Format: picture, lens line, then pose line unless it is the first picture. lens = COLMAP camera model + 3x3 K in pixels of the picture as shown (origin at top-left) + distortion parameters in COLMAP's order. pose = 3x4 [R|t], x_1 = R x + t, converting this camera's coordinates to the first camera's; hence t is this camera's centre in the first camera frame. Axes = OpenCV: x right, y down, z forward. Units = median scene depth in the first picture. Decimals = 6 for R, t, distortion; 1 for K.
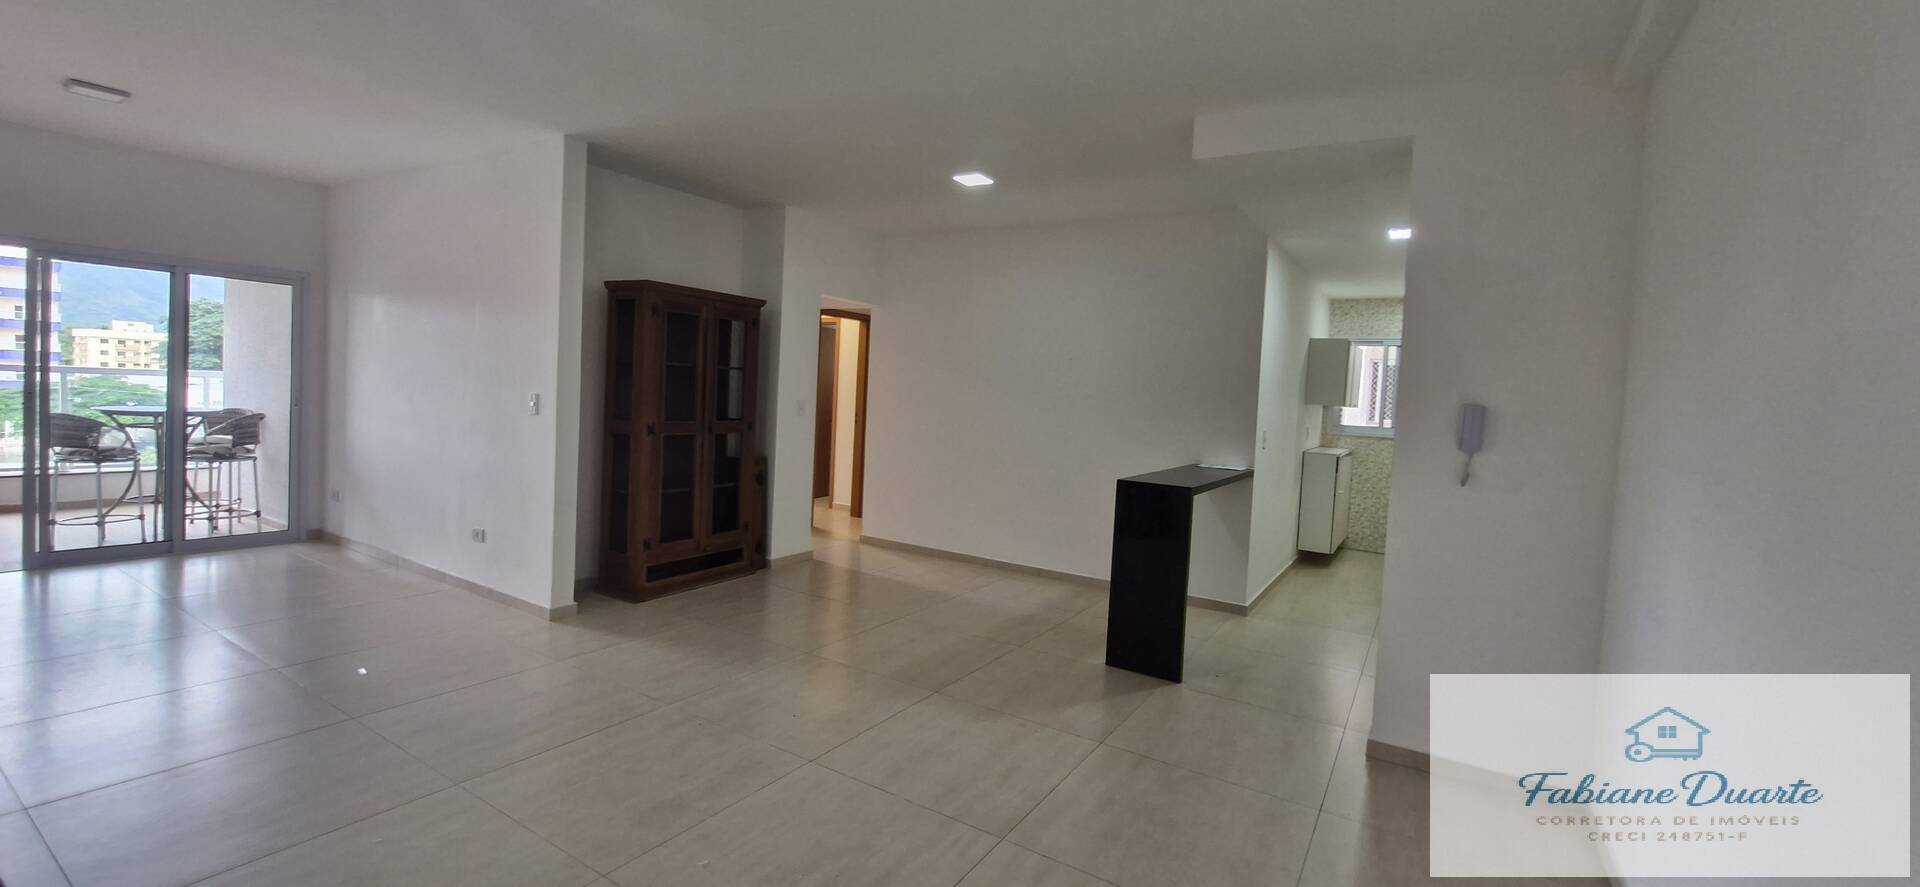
lens RADIAL K [[755.2, 0, 965.9], [0, 755.2, 428.5], [0, 0, 1]] dist [0.013557, -0.000124]
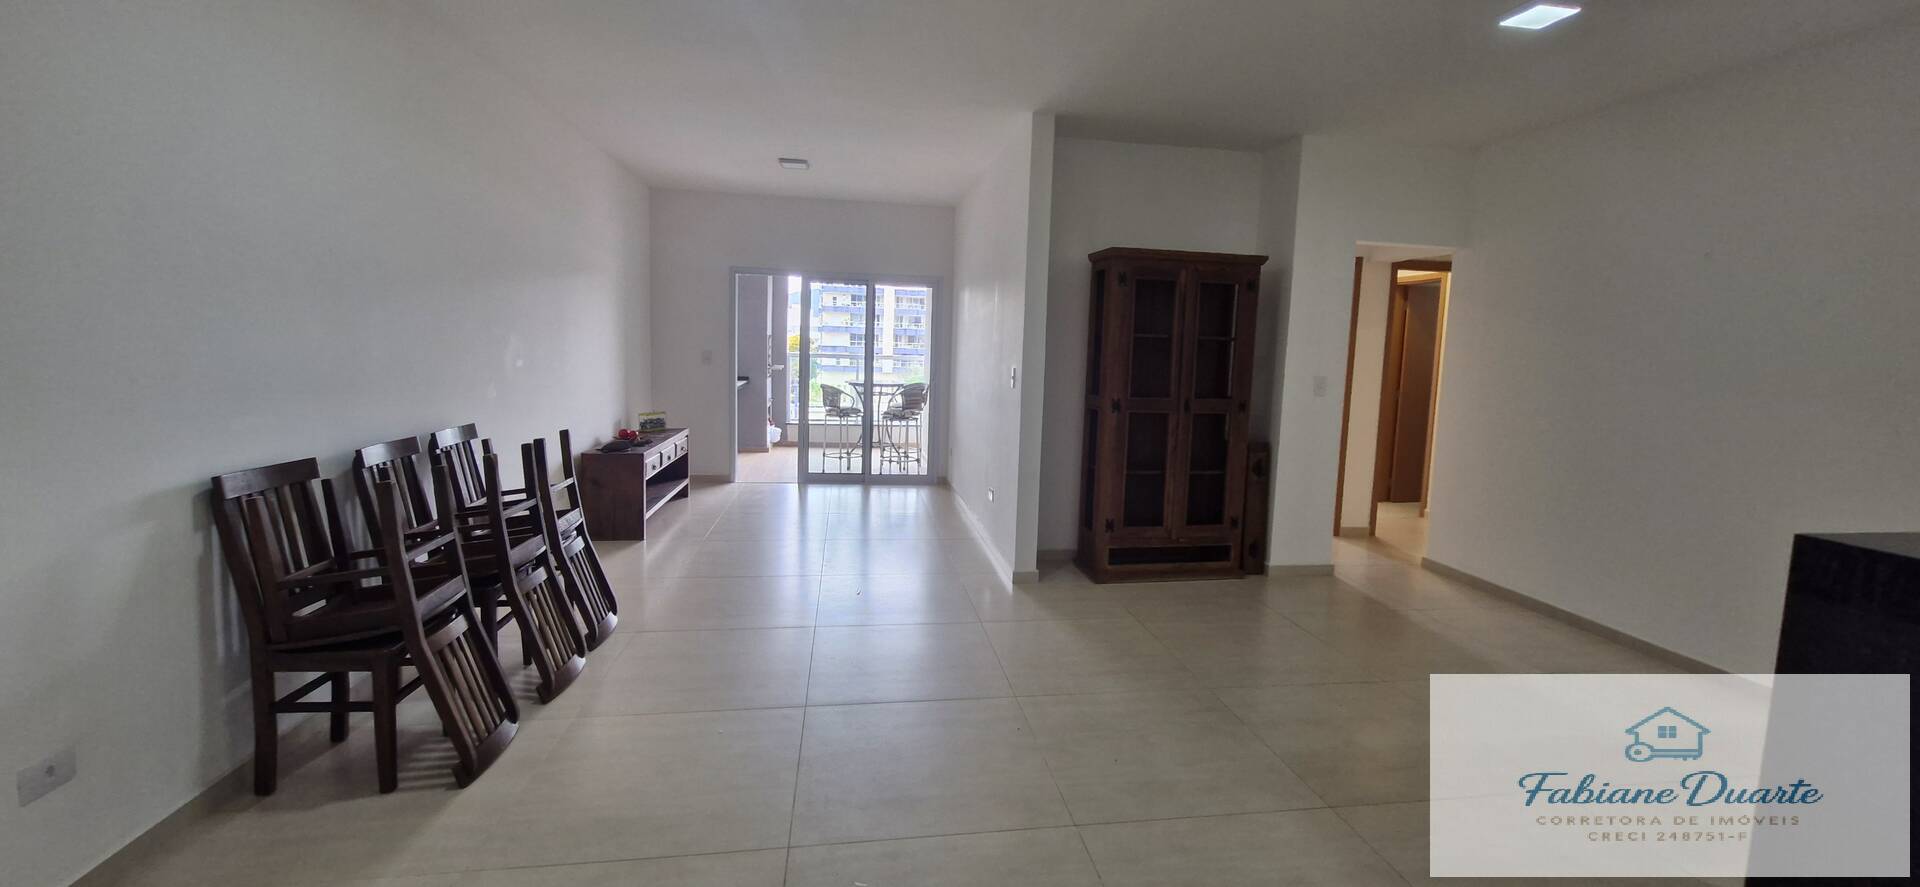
lens RADIAL K [[755.2, 0, 997.3], [0, 755.2, 429.2], [0, 0, 1]] dist [0.013557, -0.000124]
pose [[0.674504, 0.052829, -0.736379, 0.170379], [-0.036203, 0.998603, 0.038480, -0.000290], [0.737383, 0.000704, 0.675474, 0.231905]]
